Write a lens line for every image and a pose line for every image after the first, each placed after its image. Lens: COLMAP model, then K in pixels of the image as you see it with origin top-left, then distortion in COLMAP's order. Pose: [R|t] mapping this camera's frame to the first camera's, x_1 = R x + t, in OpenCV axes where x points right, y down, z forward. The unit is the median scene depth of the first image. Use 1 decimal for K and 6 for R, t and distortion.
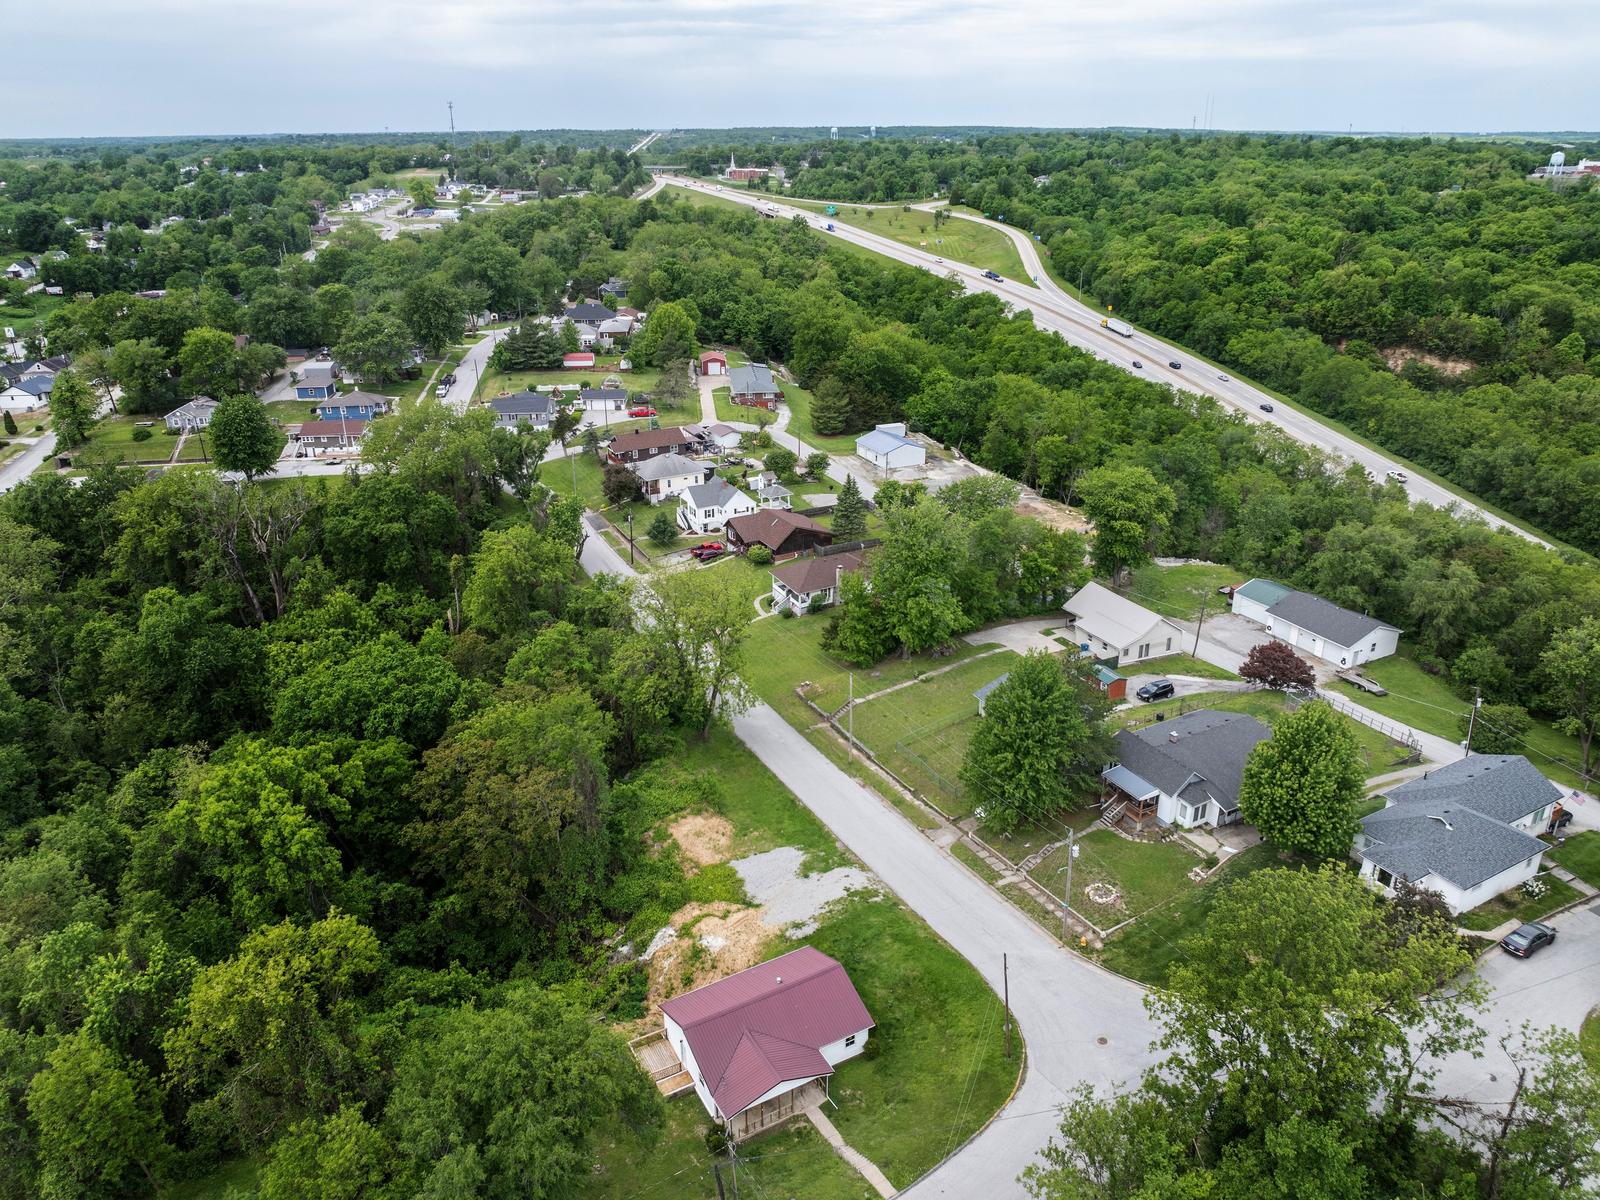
lens RADIAL K [[1126.1, 0, 809.7], [0, 1126.1, 605.9], [0, 0, 1]] dist [-0.040259, 0.005889]
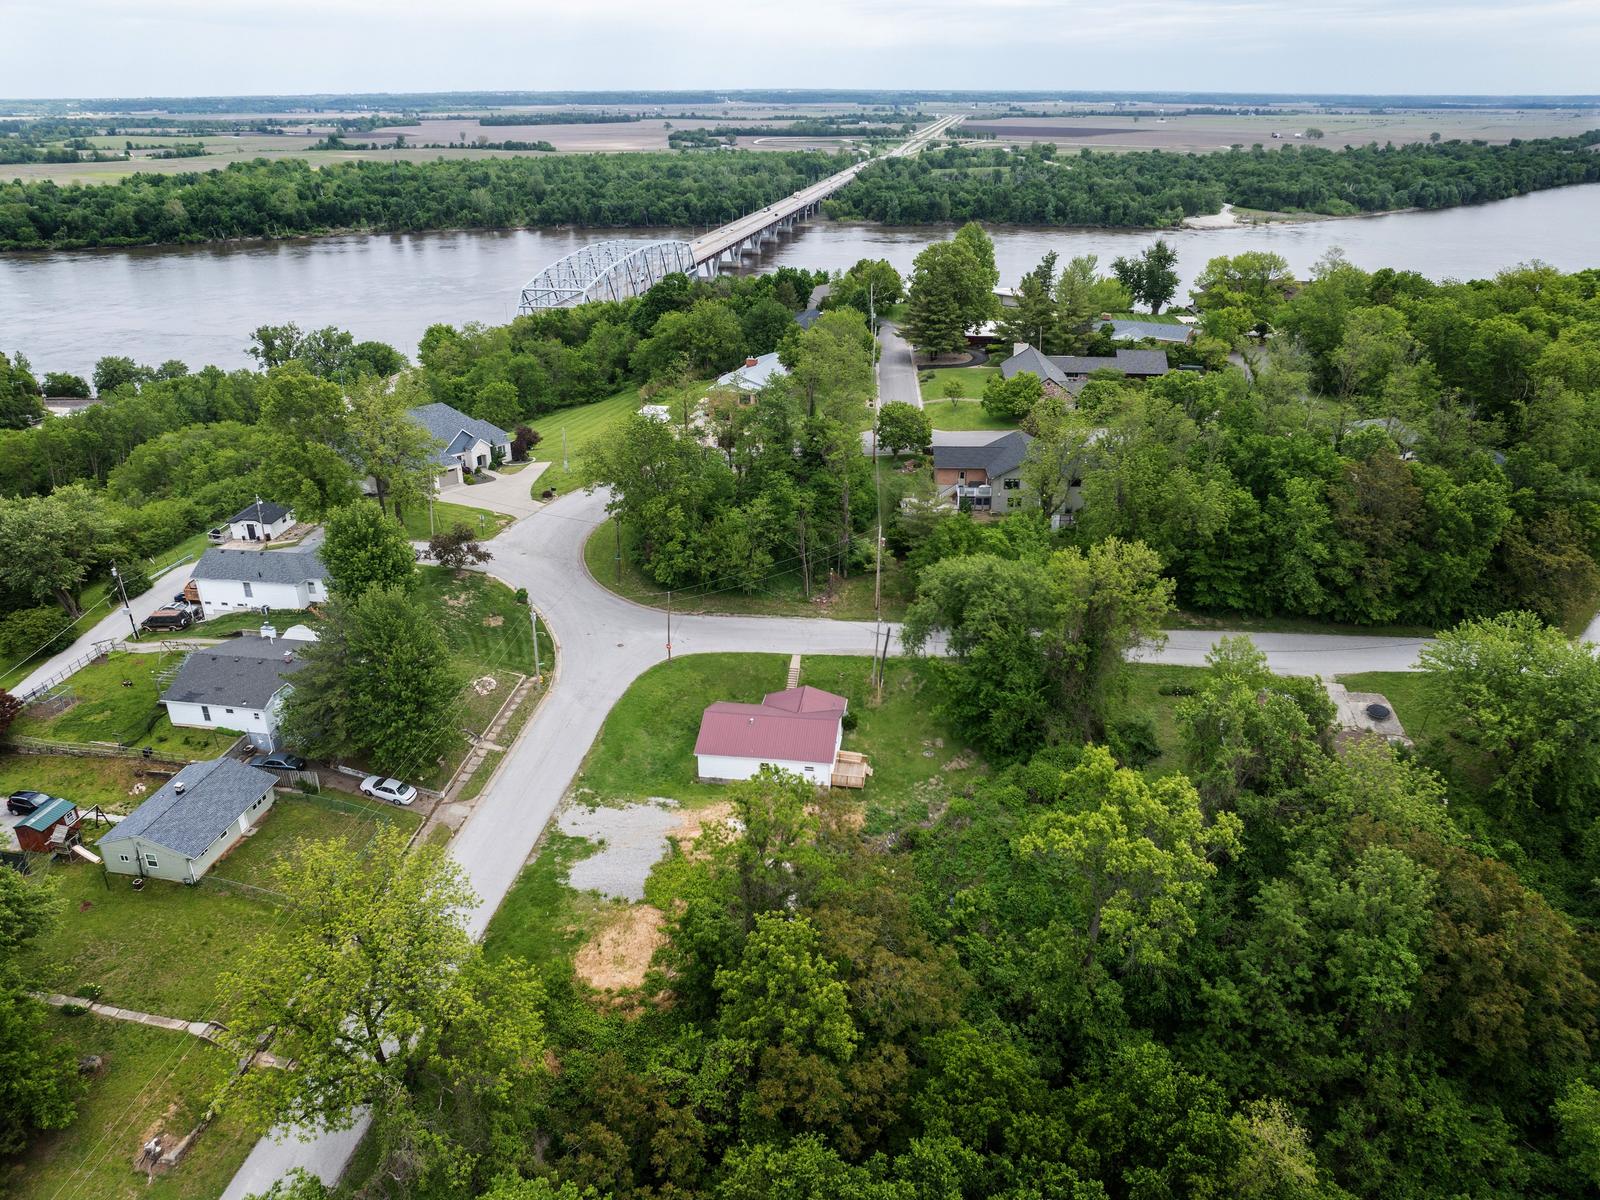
lens RADIAL K [[1128.6, 0, 800.0], [0, 1128.6, 600.0], [0, 0, 1]] dist [-0.054351, 0.029626]
pose [[-0.800871, -0.237144, 0.549880, -0.301671], [0.244425, 0.708824, 0.661683, -0.242429], [-0.546682, 0.664328, -0.509713, 0.621461]]
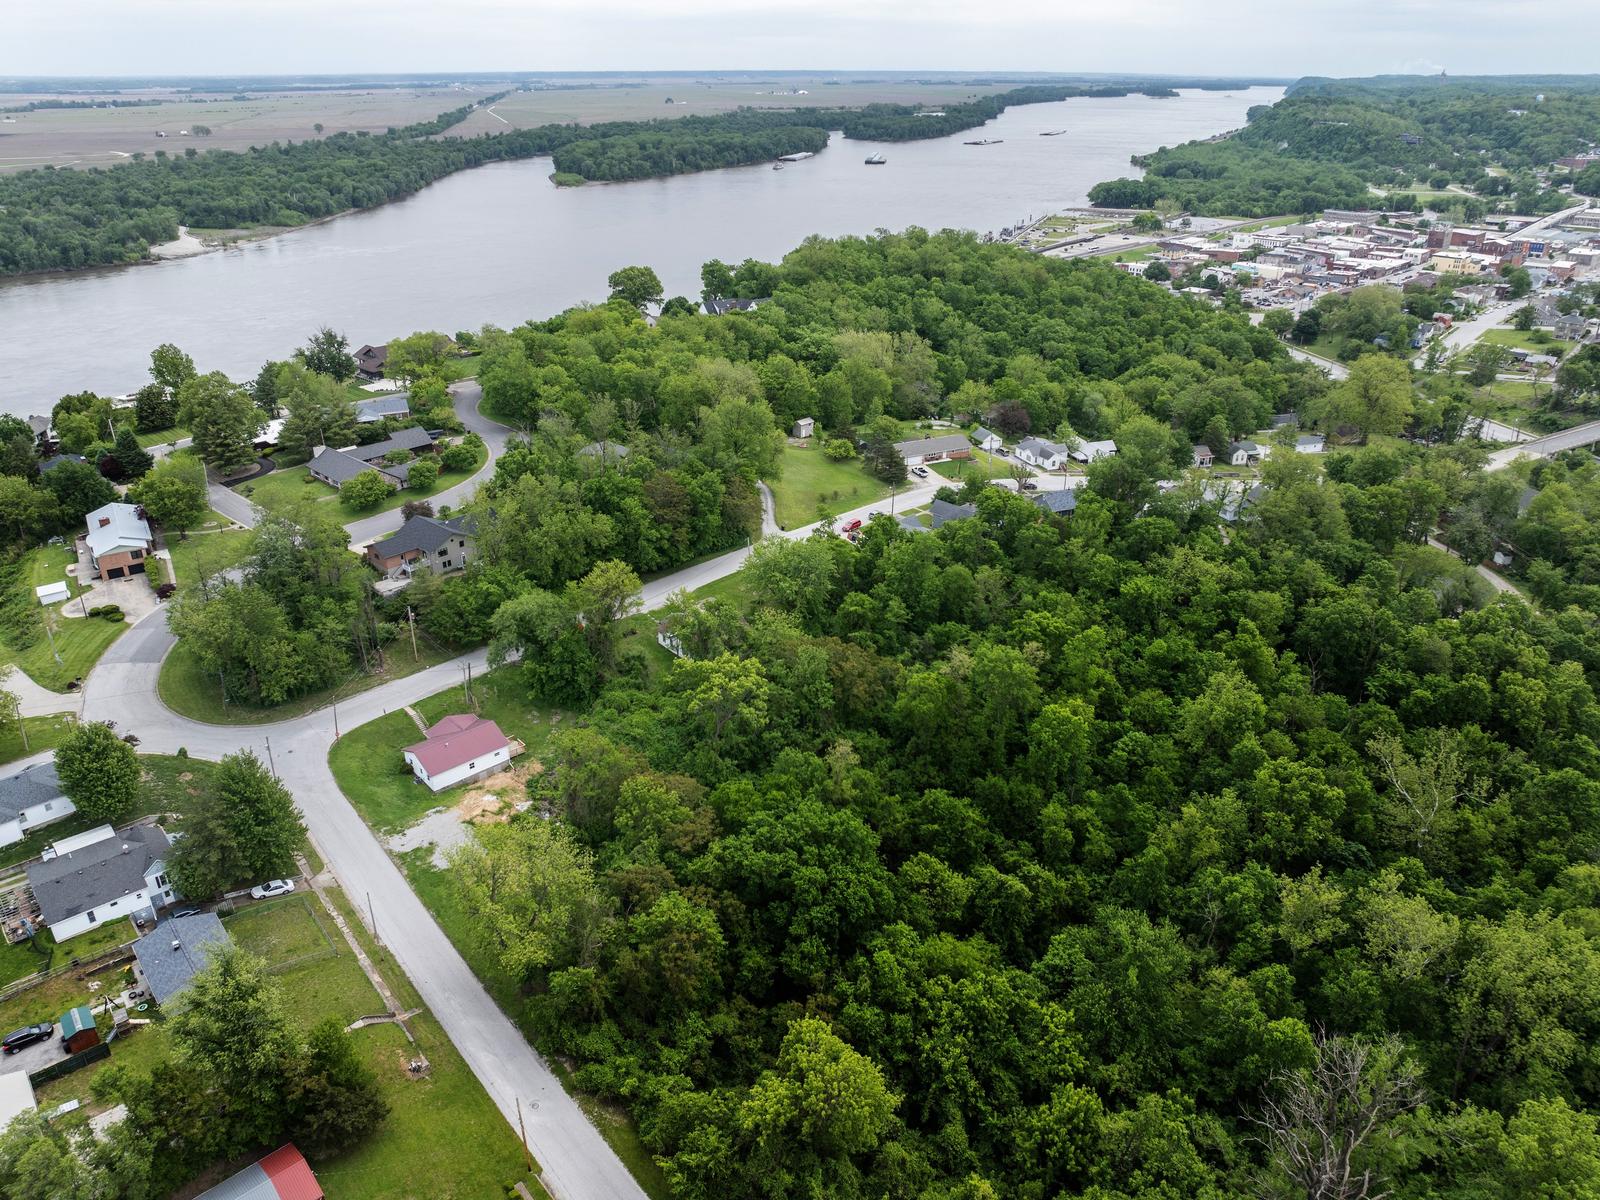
lens RADIAL K [[1138.7, 0, 808.4], [0, 1138.7, 577.3], [0, 0, 1]] dist [-0.035514, -0.003582]
pose [[-0.970081, 0.110511, -0.216172, -0.100360], [-0.084000, 0.682625, 0.725925, -0.559374], [0.227787, 0.722365, -0.652918, 0.909695]]
